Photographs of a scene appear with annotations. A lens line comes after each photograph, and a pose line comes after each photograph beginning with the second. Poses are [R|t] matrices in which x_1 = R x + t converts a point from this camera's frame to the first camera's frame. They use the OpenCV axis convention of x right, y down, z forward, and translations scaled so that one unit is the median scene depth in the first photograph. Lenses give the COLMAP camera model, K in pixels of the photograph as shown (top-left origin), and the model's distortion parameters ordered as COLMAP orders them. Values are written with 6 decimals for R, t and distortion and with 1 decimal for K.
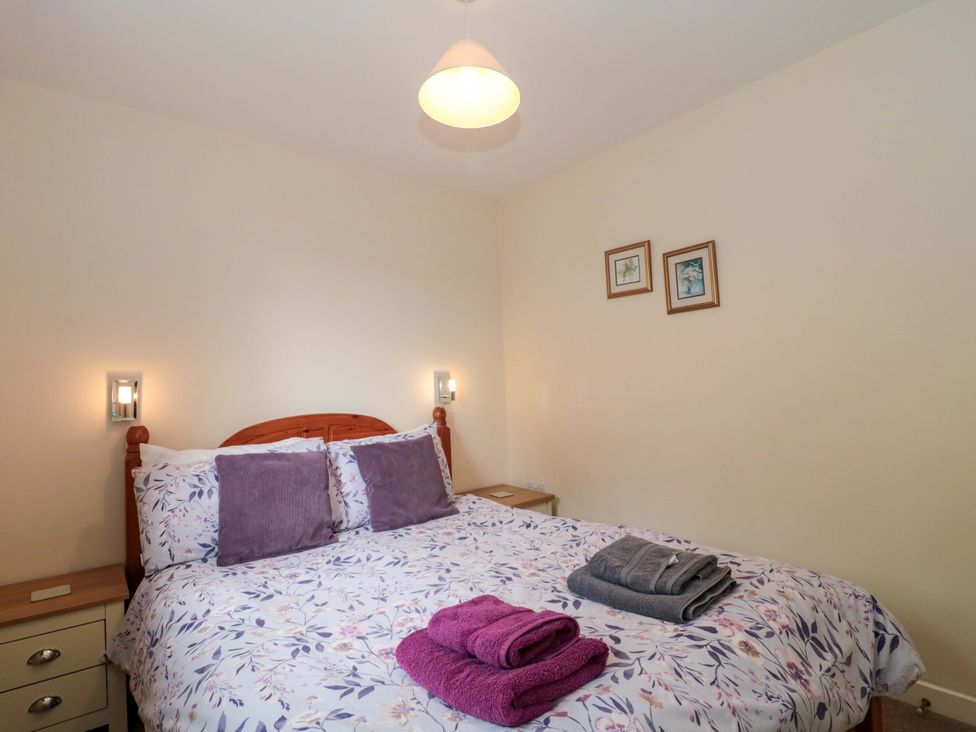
lens RADIAL K [[509.2, 0, 489.2], [0, 509.2, 364.5], [0, 0, 1]] dist [0.000458, -0.012831]
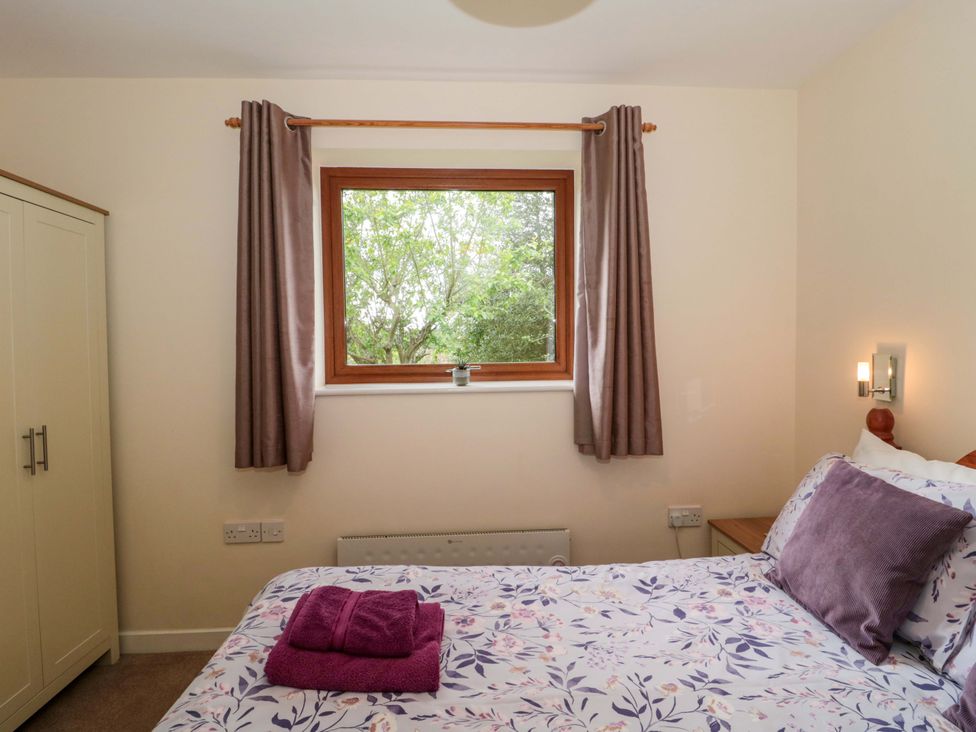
lens RADIAL K [[509.2, 0, 489.2], [0, 509.2, 364.5], [0, 0, 1]] dist [0.000458, -0.012831]
pose [[-0.577895, 0.079587, -0.812221, 0.545376], [0.067289, 0.996492, 0.049767, -0.056076], [0.813333, -0.025894, -0.581222, 1.426621]]
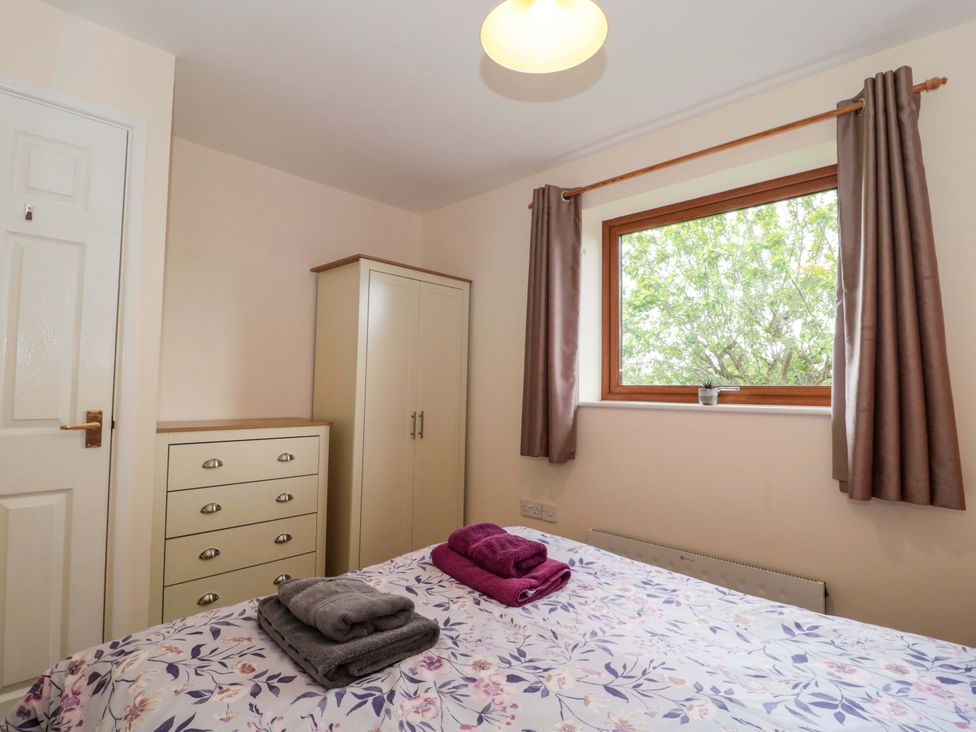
lens RADIAL K [[506.3, 0, 486.8], [0, 506.3, 366.1], [0, 0, 1]] dist [0.000496, -0.013742]
pose [[-0.991734, 0.019831, -0.126772, 0.179019], [0.029962, 0.996463, -0.078515, 0.067983], [0.124766, -0.081664, -0.988820, 1.923486]]
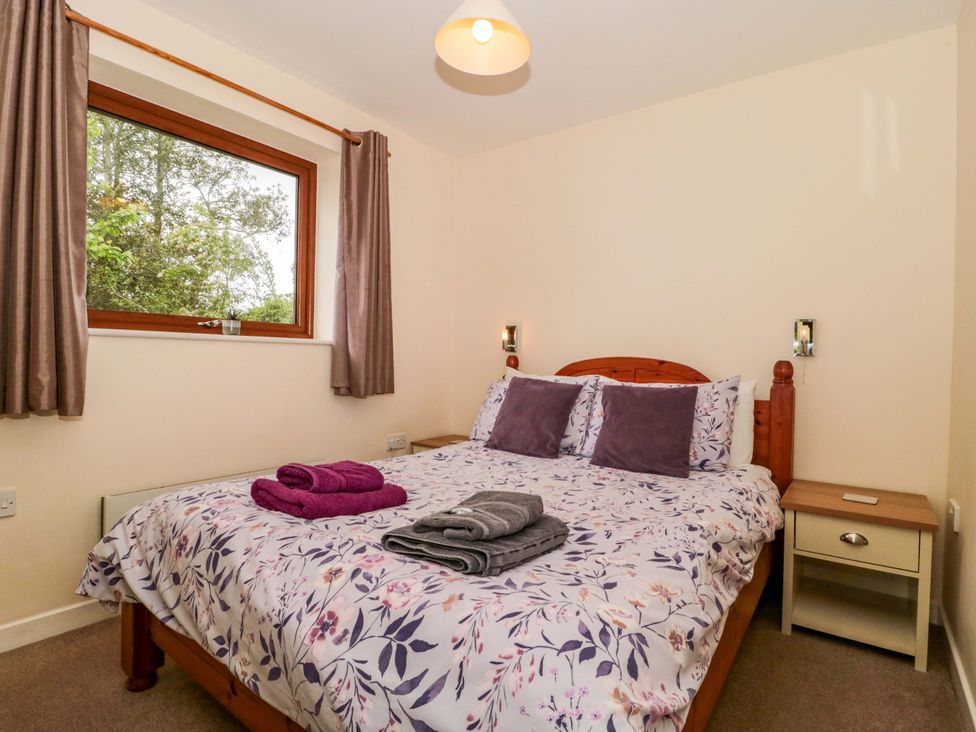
lens RADIAL K [[507.2, 0, 476.3], [0, 507.2, 366.4], [0, 0, 1]] dist [-0.001444, -0.021020]
pose [[0.238255, 0.056065, -0.969583, 1.119605], [0.007013, 0.998207, 0.059443, 0.094058], [0.971177, -0.020962, 0.237434, 0.797766]]
